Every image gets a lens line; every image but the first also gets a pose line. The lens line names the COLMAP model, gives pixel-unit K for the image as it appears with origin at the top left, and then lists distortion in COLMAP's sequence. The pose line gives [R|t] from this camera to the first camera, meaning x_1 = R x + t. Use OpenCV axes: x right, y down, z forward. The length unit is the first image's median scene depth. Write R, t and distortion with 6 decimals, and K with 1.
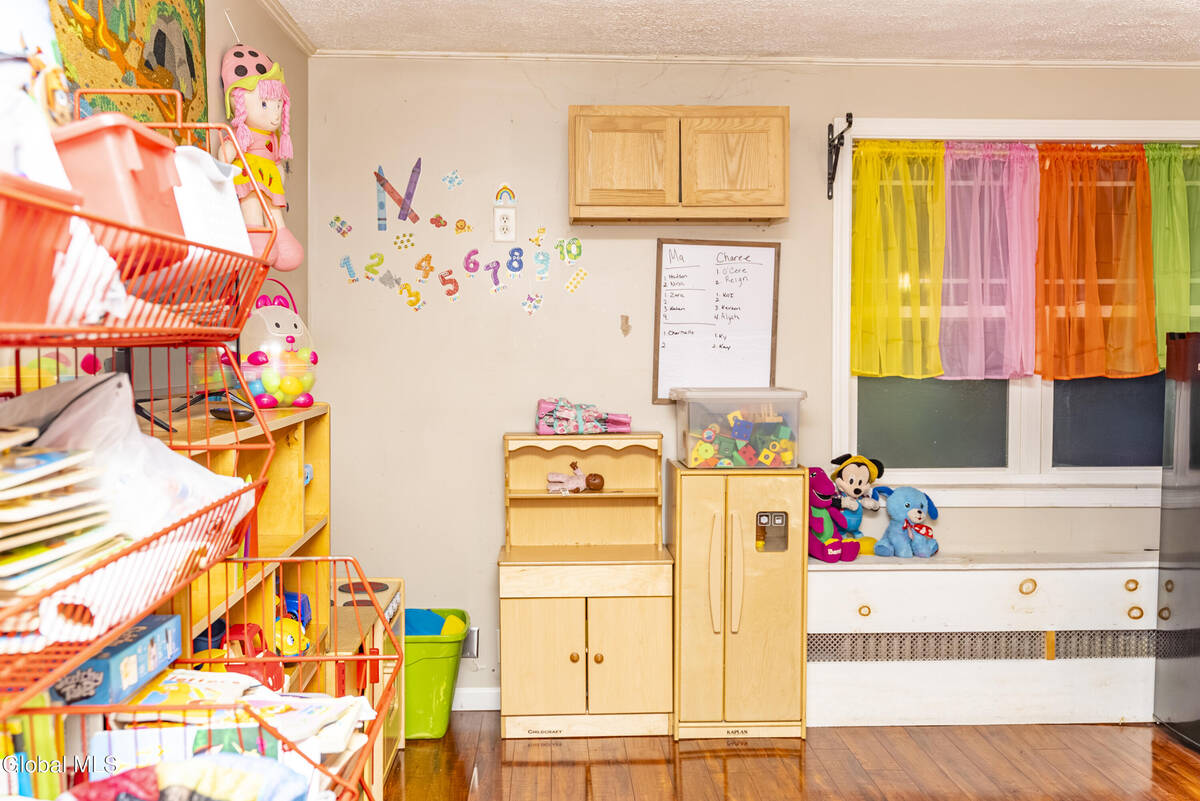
lens RADIAL K [[1197.1, 0, 602.1], [0, 1197.1, 400.7], [0, 0, 1]] dist [0.001177, 0.000000]
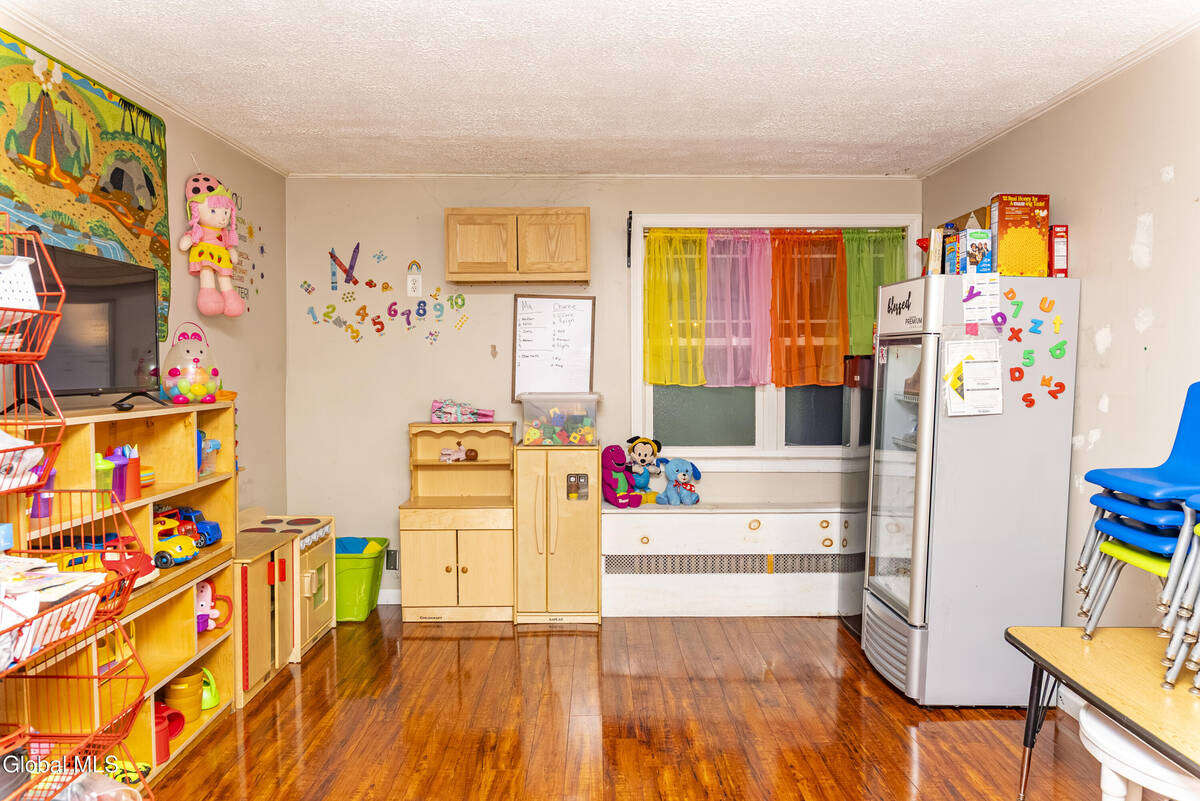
lens RADIAL K [[830.5, 0, 605.8], [0, 830.5, 395.9], [0, 0, 1]] dist [-0.009217, -0.012298]
pose [[0.999269, -0.000612, -0.038231, 0.207069], [0.000213, 0.999946, -0.010431, 0.004551], [0.038236, 0.010415, 0.999214, -0.047759]]
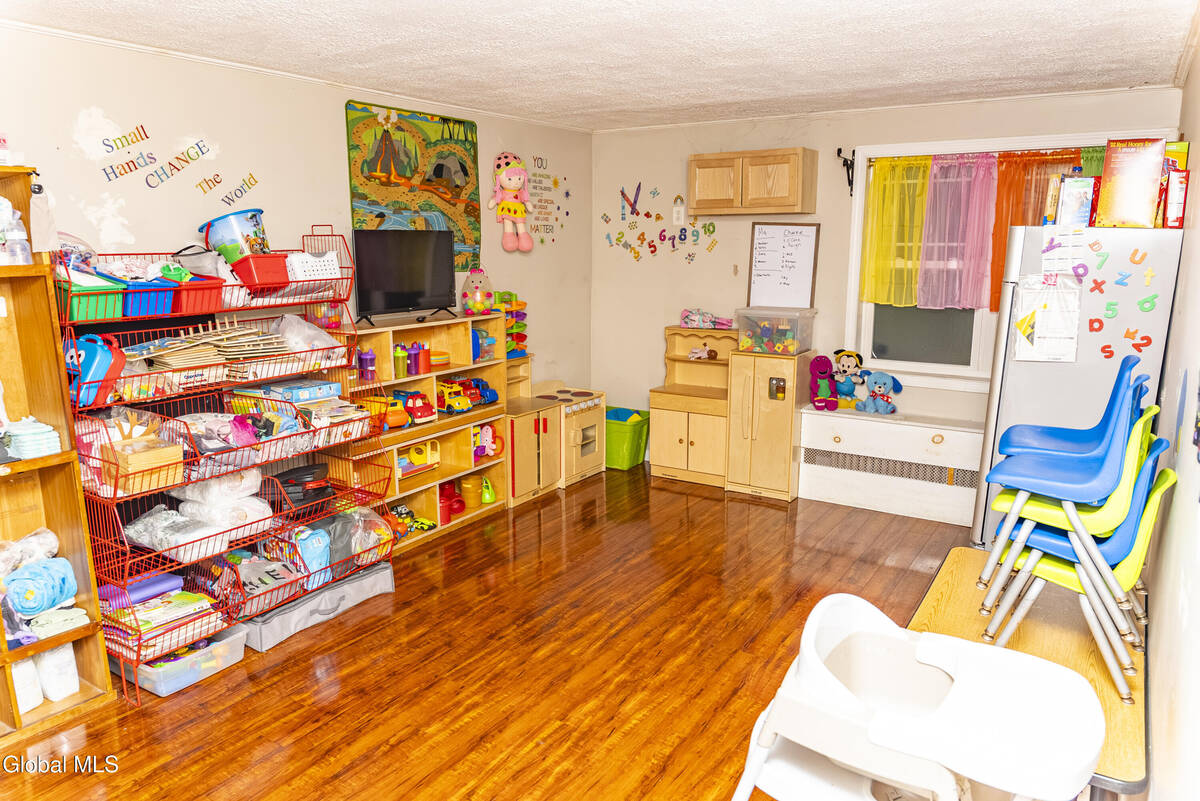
lens RADIAL K [[830.5, 0, 588.2], [0, 830.5, 401.2], [0, 0, 1]] dist [-0.009217, -0.012298]
pose [[0.803213, 0.112633, -0.584947, 0.620770], [-0.024265, 0.987333, 0.156794, -0.060456], [0.595197, -0.111746, 0.795772, -0.173009]]
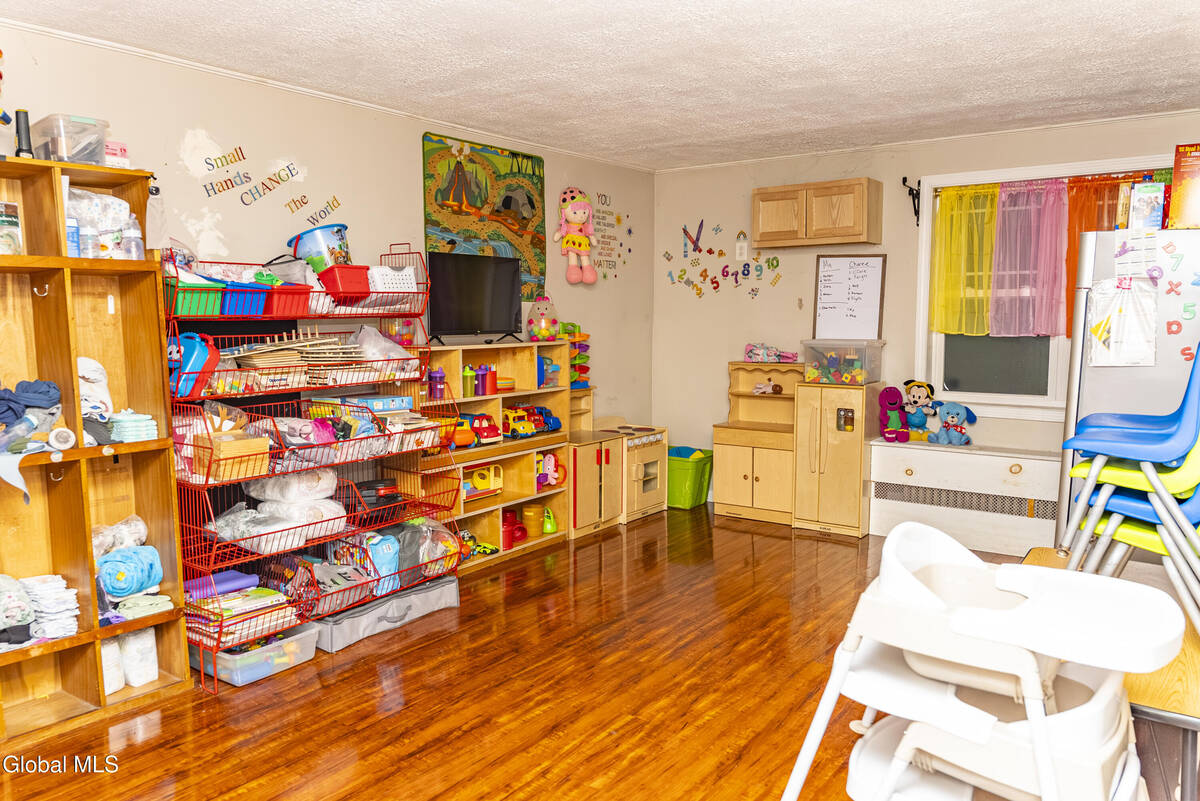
lens RADIAL K [[873.6, 0, 583.7], [0, 873.6, 400.1], [0, 0, 1]] dist [-0.011059, -0.010067]
pose [[0.764544, 0.060489, -0.641727, 0.642976], [-0.025238, 0.997633, 0.063968, 0.006238], [0.644078, -0.032710, 0.764261, -0.232765]]
